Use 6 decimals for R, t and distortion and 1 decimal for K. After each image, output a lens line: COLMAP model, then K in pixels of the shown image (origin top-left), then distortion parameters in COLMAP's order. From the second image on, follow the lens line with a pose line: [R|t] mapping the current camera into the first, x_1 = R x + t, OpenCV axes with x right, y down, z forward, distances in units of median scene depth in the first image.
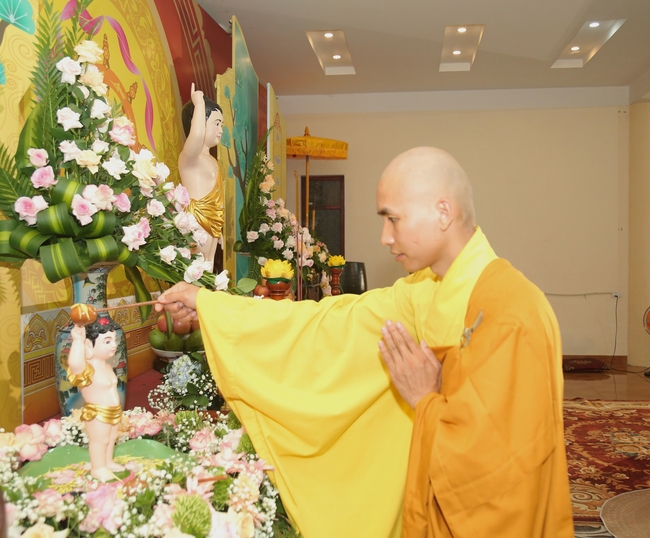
lens RADIAL K [[748.2, 0, 326.4], [0, 748.2, 265.7], [0, 0, 1]] dist [0.046202, 0.000000]
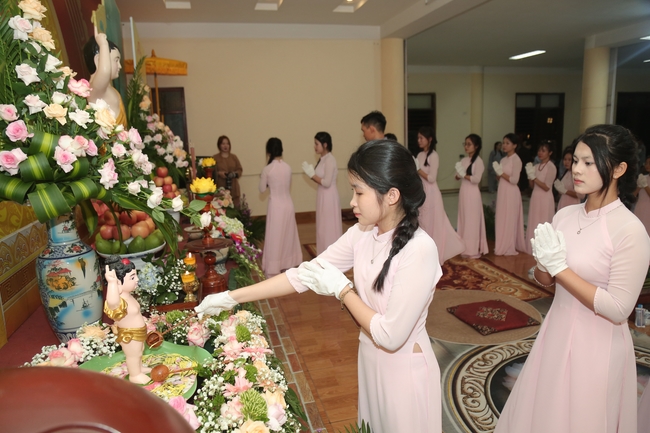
lens RADIAL K [[517.2, 0, 323.8], [0, 517.2, 220.4], [0, 0, 1]] dist [0.002407, 0.014838]
pose [[0.930428, -0.100930, 0.352303, -0.222456], [0.040777, 0.983870, 0.174176, -0.095659], [-0.364200, -0.147692, 0.919536, 0.099957]]
